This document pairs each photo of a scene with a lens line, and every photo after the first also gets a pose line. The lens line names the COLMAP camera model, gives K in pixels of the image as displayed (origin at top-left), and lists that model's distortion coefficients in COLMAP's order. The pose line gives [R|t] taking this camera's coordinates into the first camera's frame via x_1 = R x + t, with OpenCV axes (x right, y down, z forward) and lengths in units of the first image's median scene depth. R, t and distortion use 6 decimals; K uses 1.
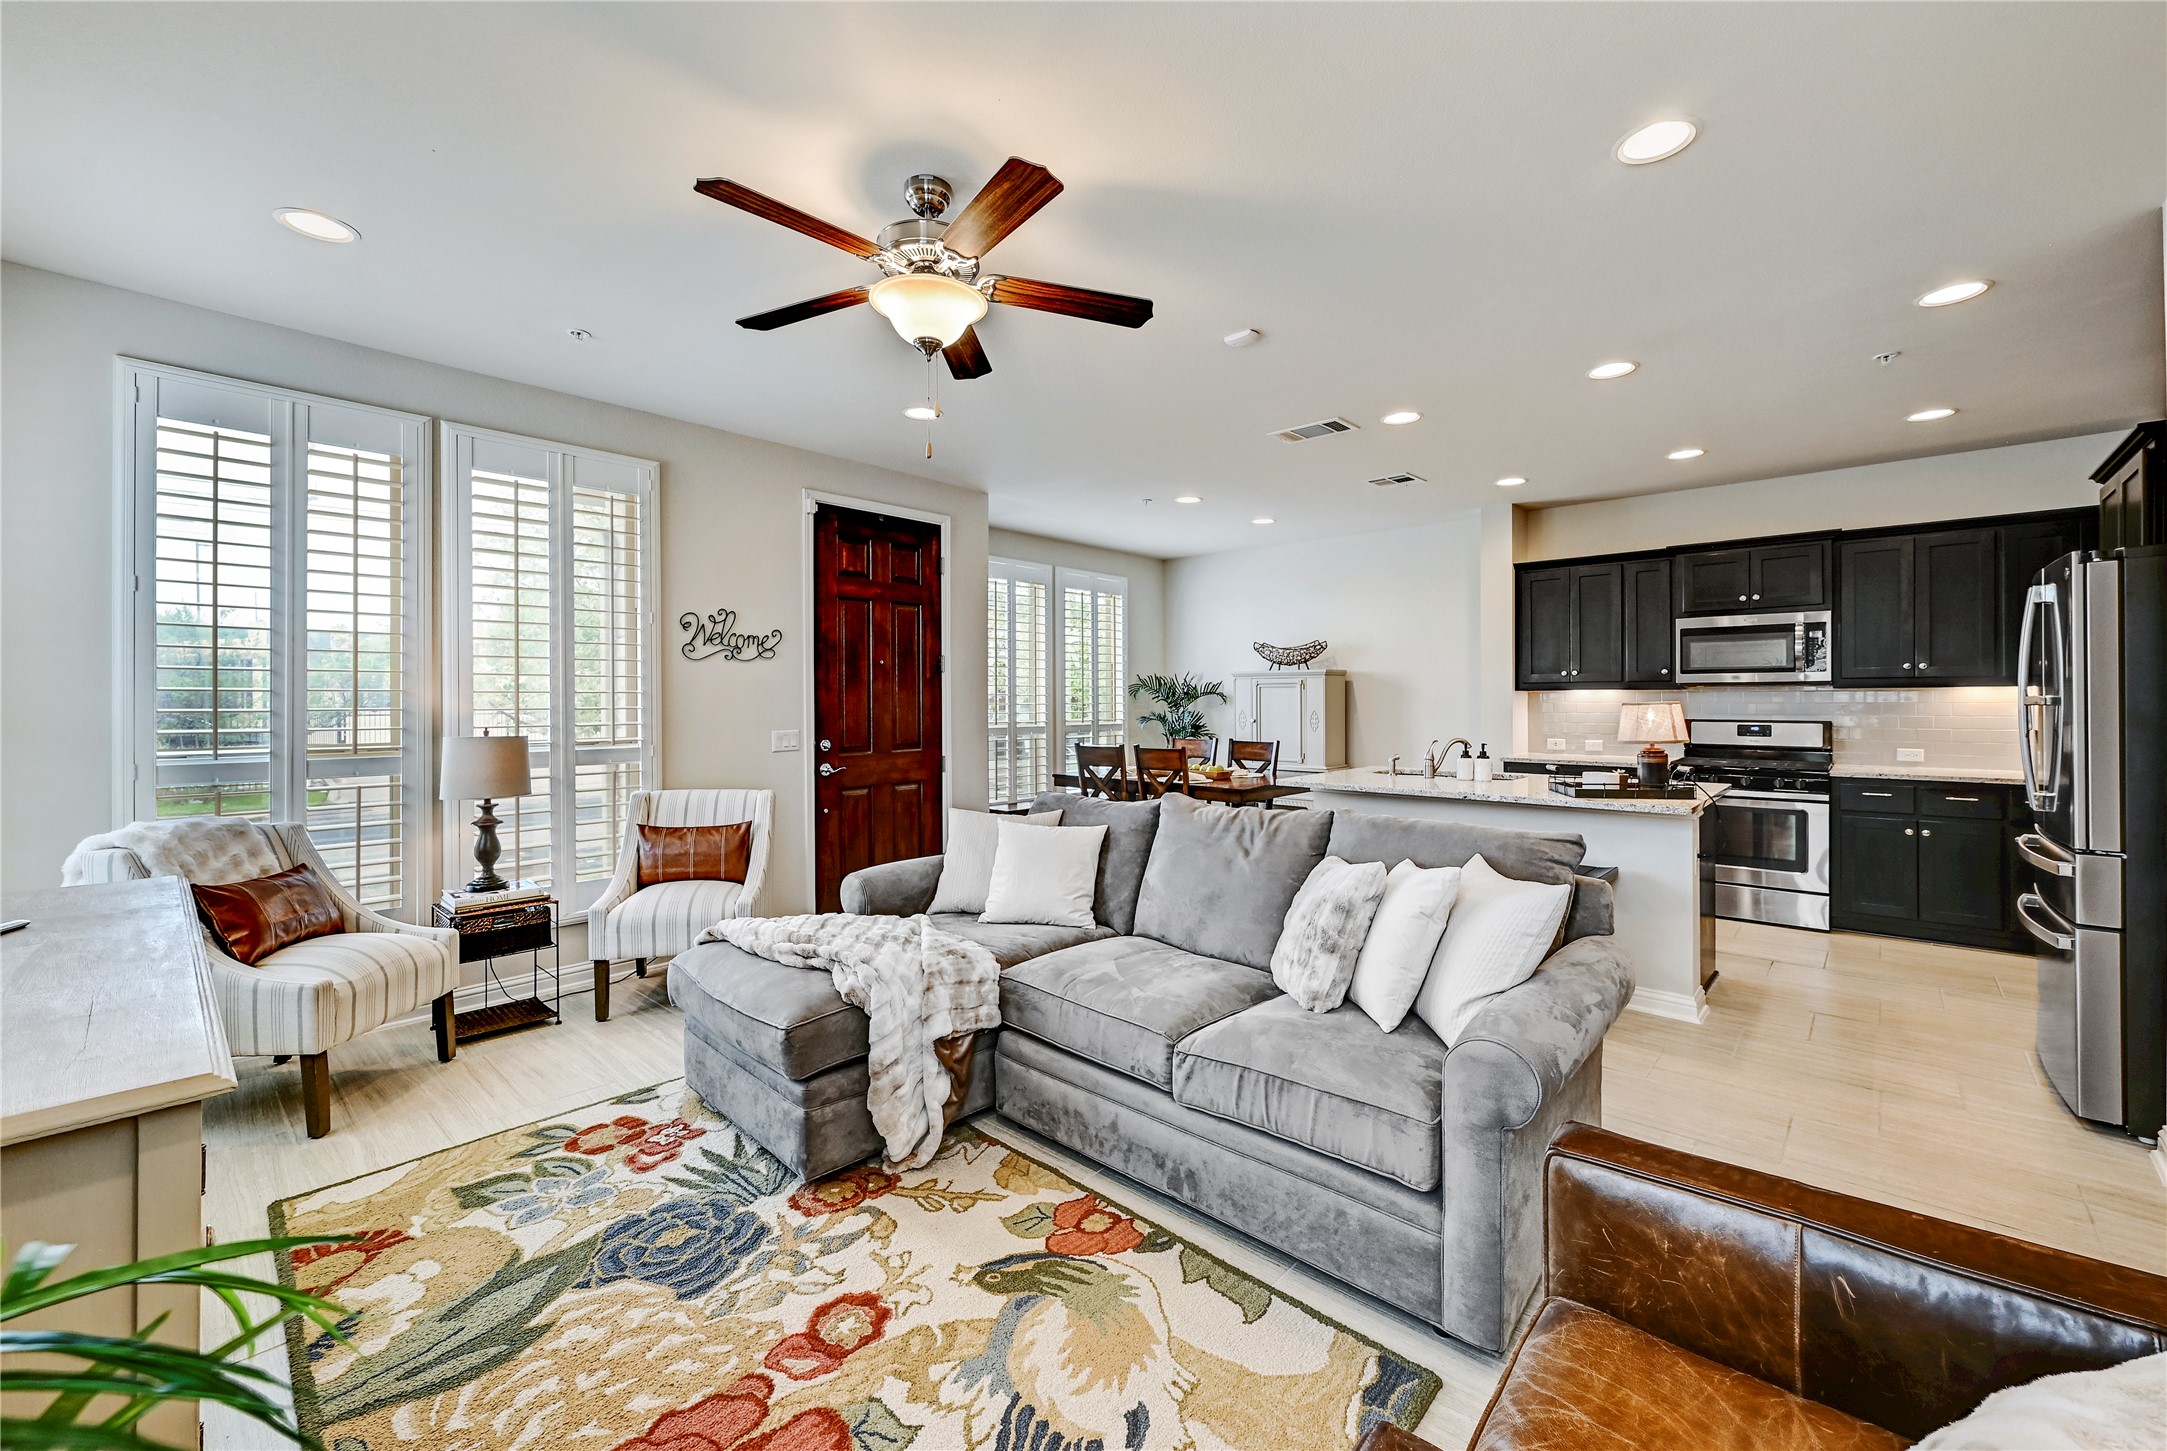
lens RADIAL K [[868.3, 0, 1088.7], [0, 868.3, 701.7], [0, 0, 1]] dist [-0.000862, 0.000007]
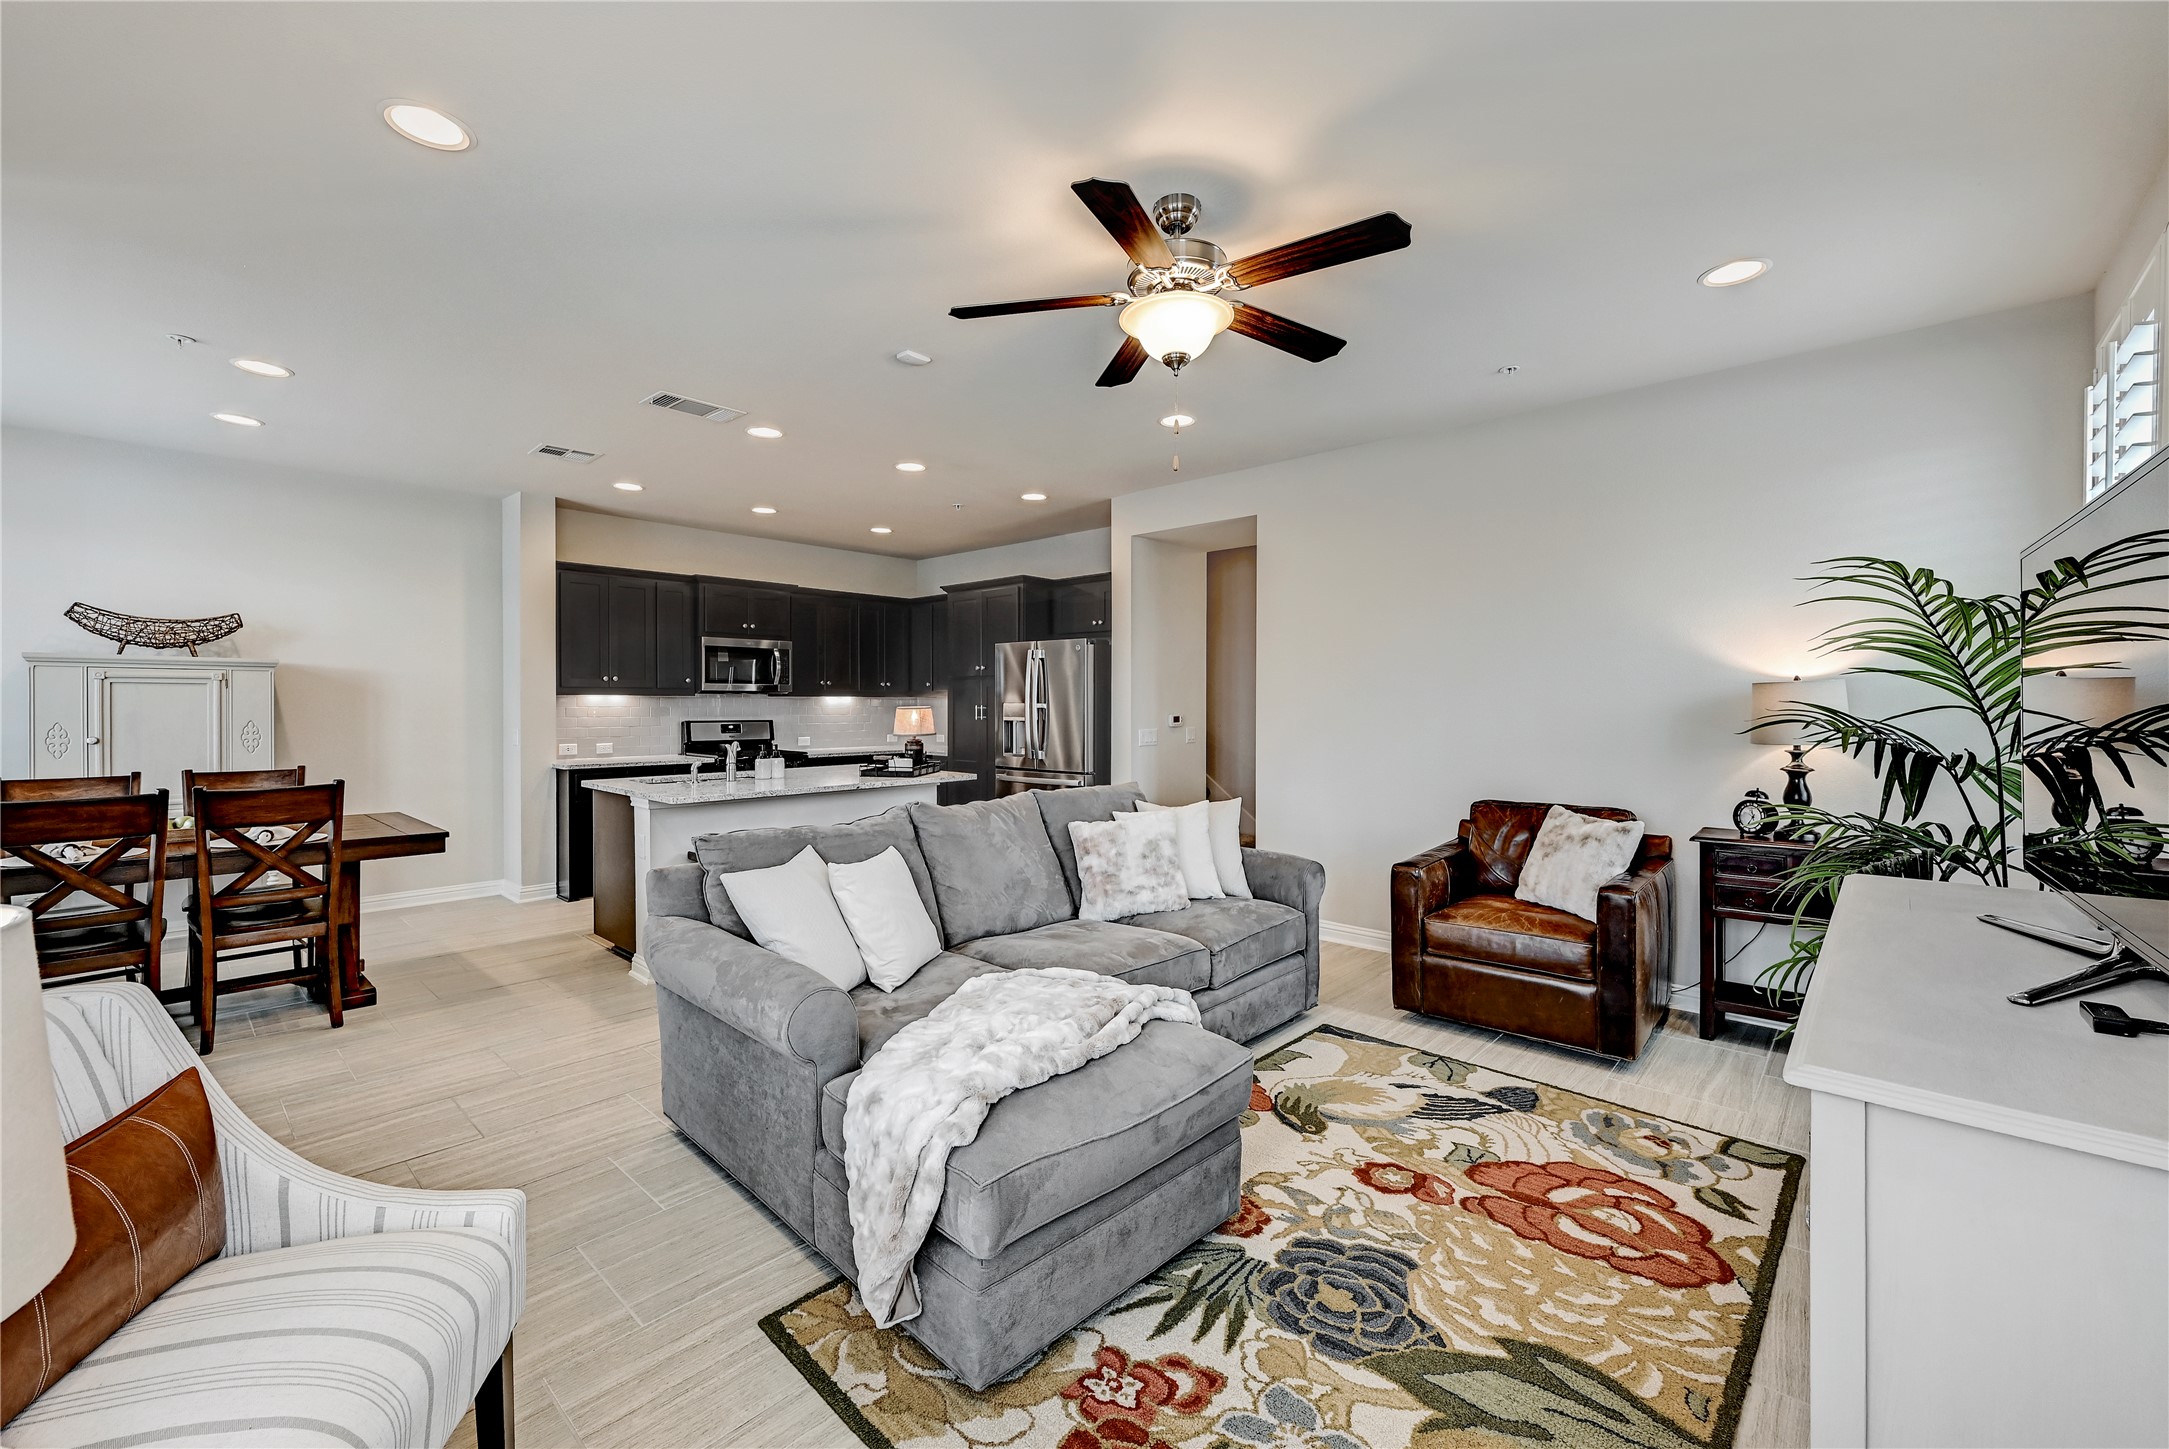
lens RADIAL K [[875.7, 0, 1078.8], [0, 875.7, 704.6], [0, 0, 1]] dist [-0.000767, -0.000067]
pose [[0.010670, -0.000812, 0.999943, -0.567601], [0.002067, 0.999998, 0.000790, -0.002259], [-0.999941, 0.002058, 0.010672, 0.512524]]
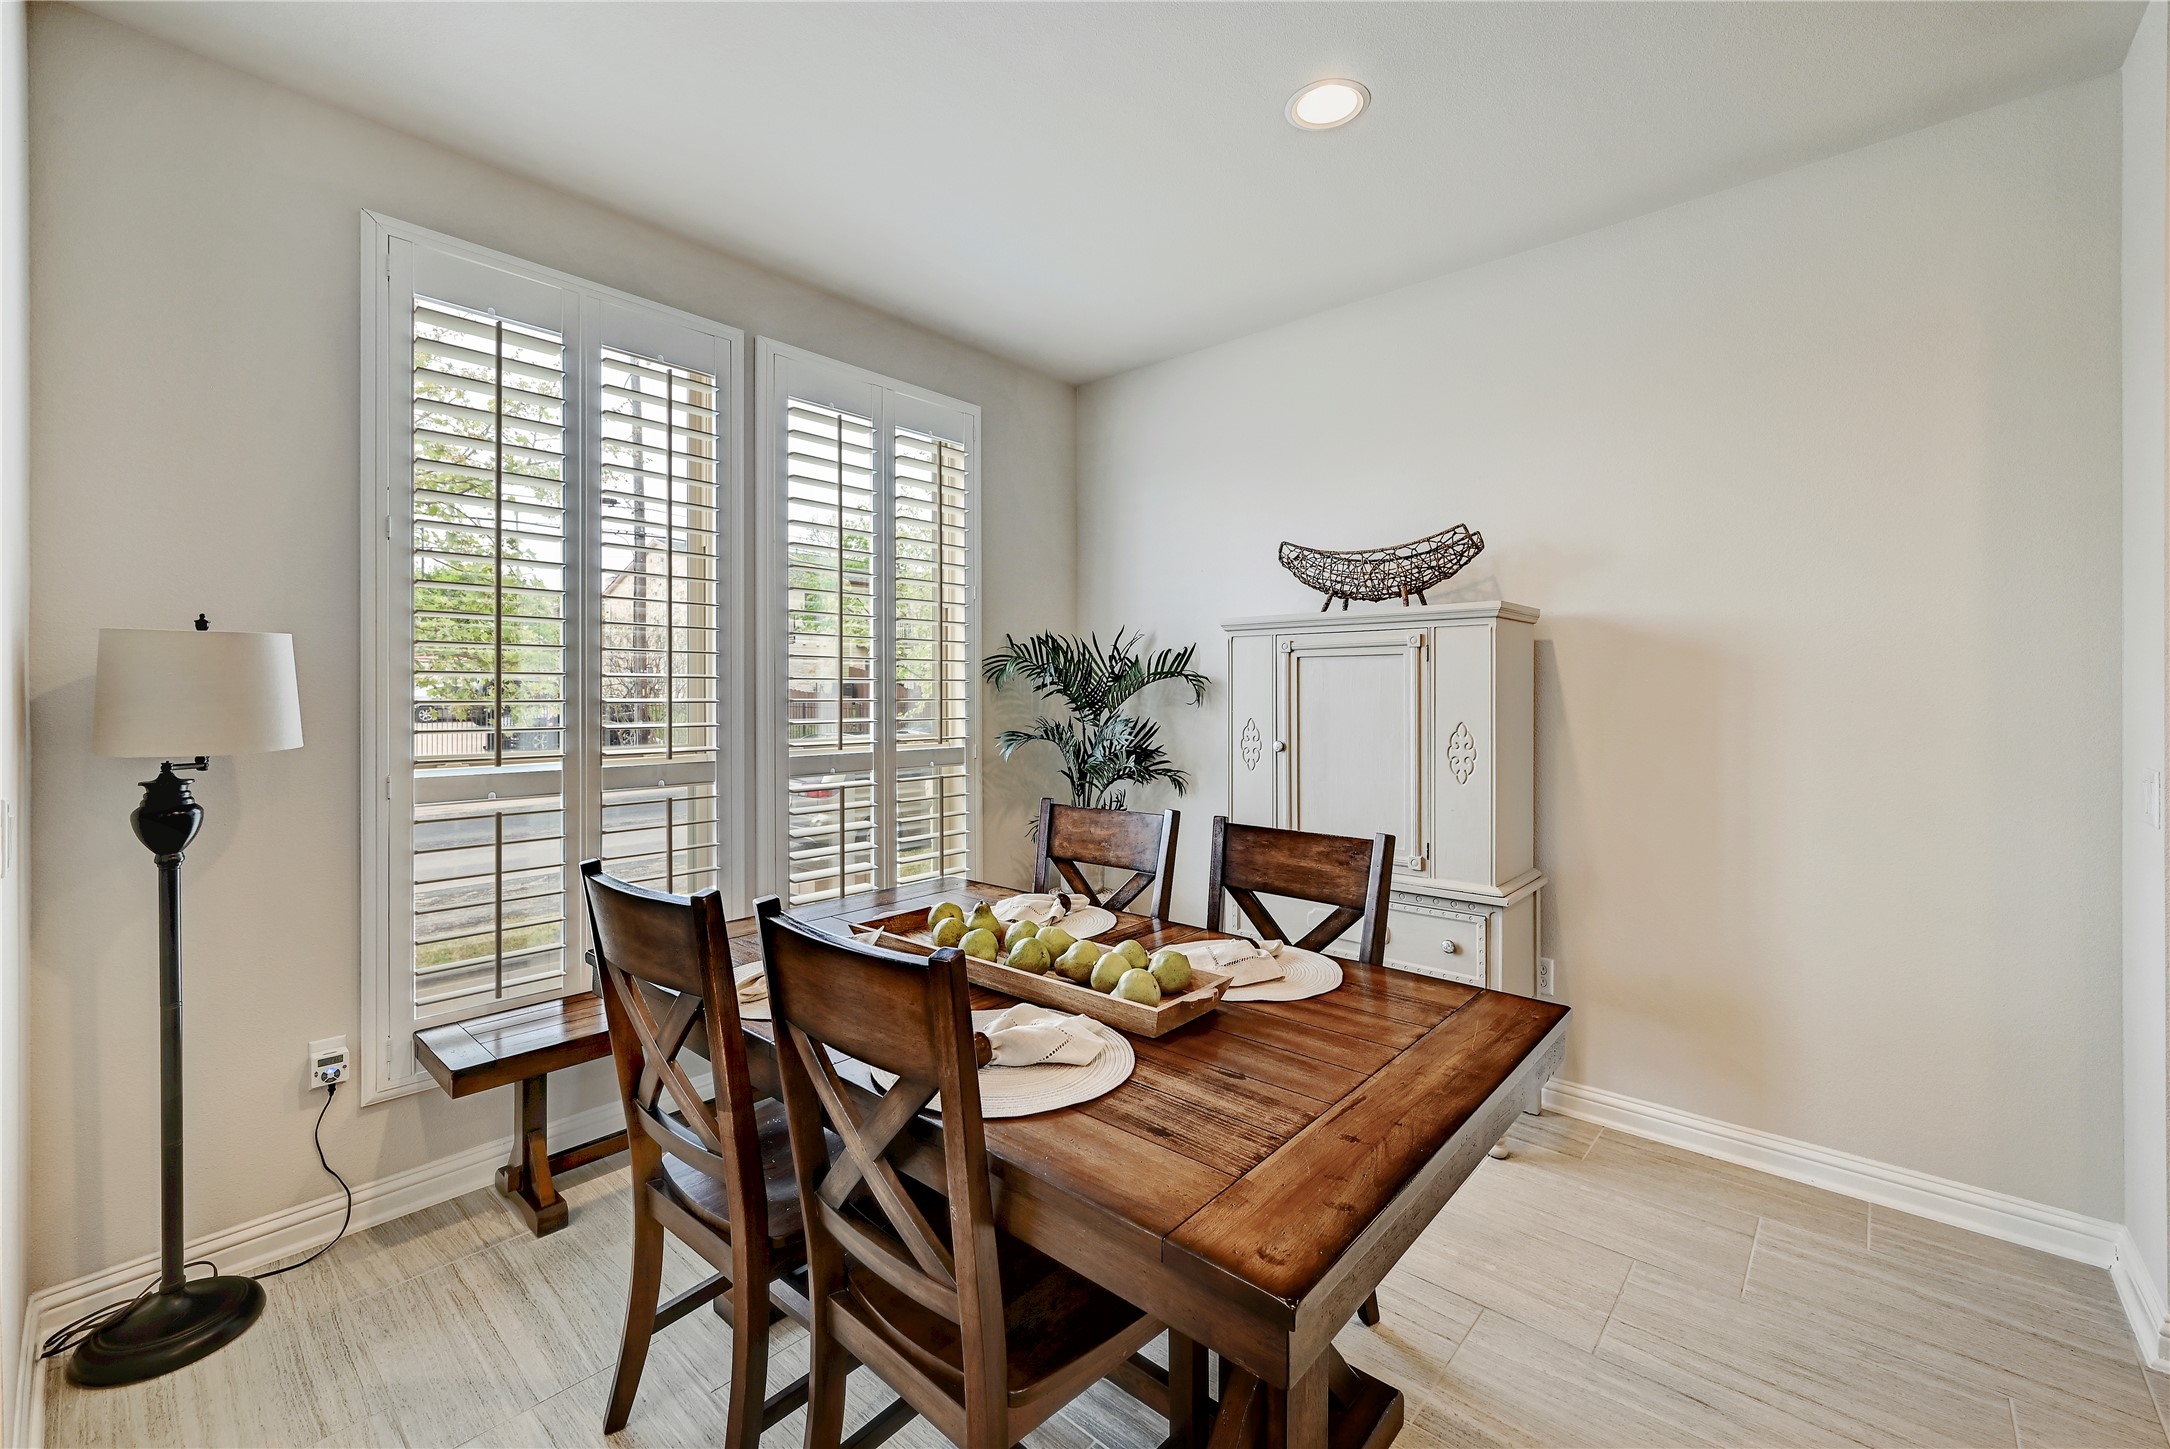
lens RADIAL K [[891.1, 0, 1086.2], [0, 891.1, 691.7], [0, 0, 1]] dist [-0.001319, -0.000085]
pose [[0.999932, 0.003151, 0.011257, 0.151364], [-0.003101, 0.999985, -0.004439, -0.000255], [-0.011270, 0.004403, 0.999927, 0.918425]]
